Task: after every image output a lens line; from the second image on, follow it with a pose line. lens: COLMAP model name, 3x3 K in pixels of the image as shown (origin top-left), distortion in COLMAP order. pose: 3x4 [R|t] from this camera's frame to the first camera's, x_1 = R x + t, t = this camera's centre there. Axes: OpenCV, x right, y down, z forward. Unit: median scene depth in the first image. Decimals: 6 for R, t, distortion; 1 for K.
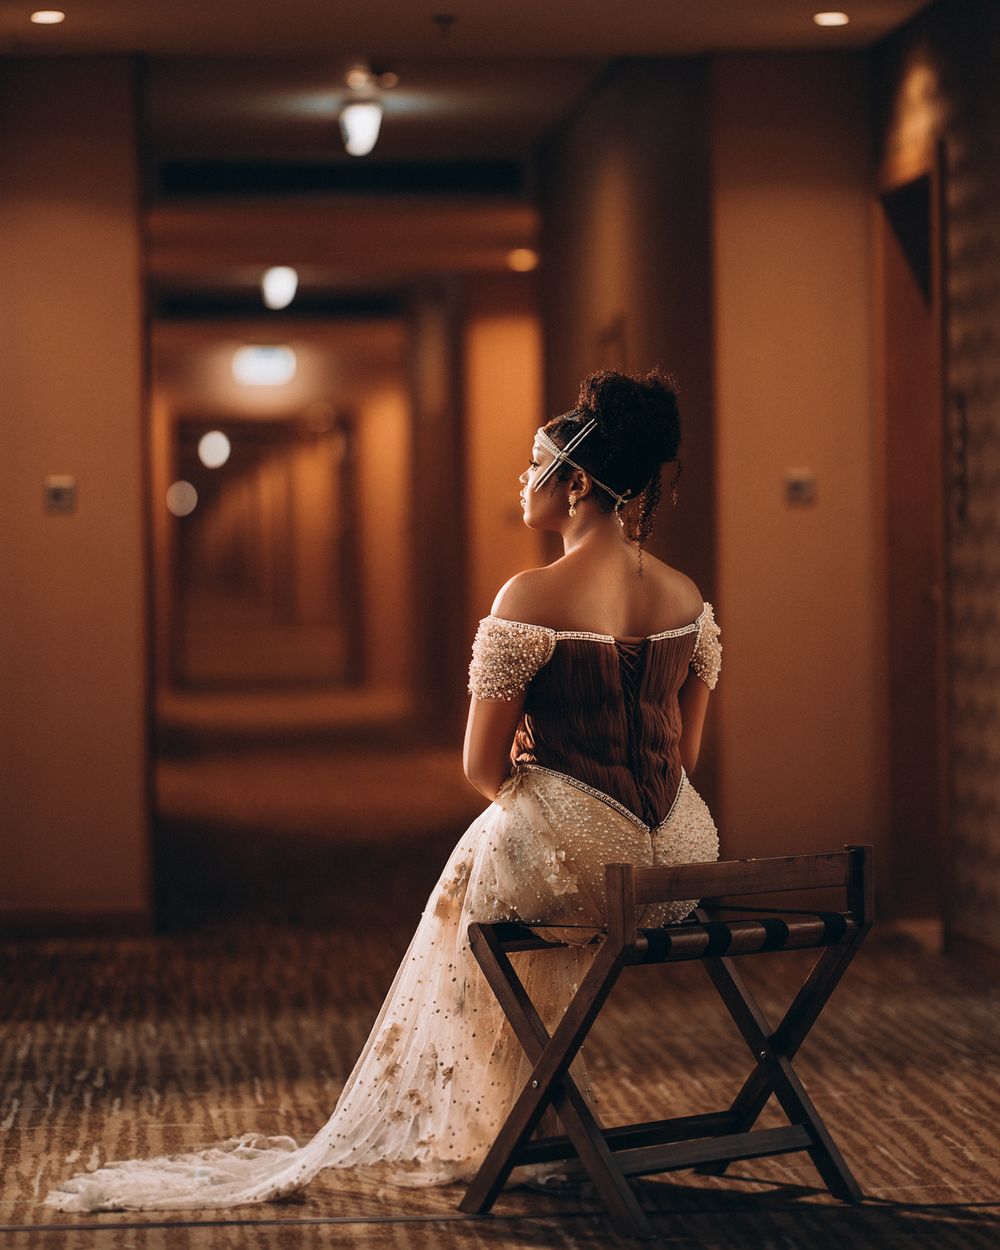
lens RADIAL K [[3507.4, 0, 500.0], [0, 3507.4, 625.0], [0, 0, 1]] dist [0.150748, -1.023586]
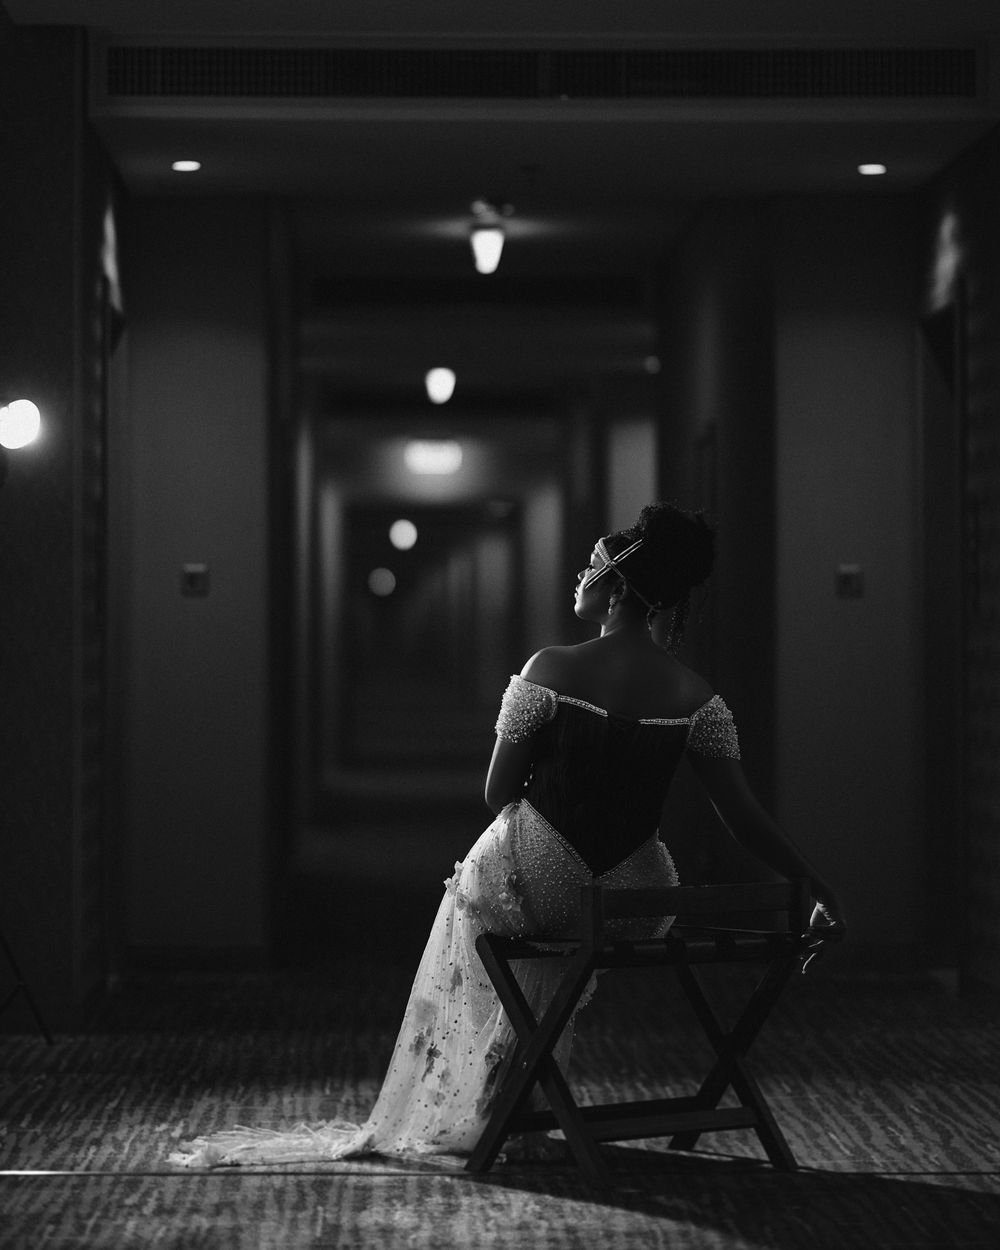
lens RADIAL K [[3507.4, 0, 500.0], [0, 3507.4, 625.0], [0, 0, 1]] dist [0.150748, -1.023586]
pose [[0.998252, 0.012297, -0.057810, 0.058770], [-0.013697, 0.999621, -0.023879, 0.005128], [0.057495, 0.024629, 0.998042, -0.192710]]
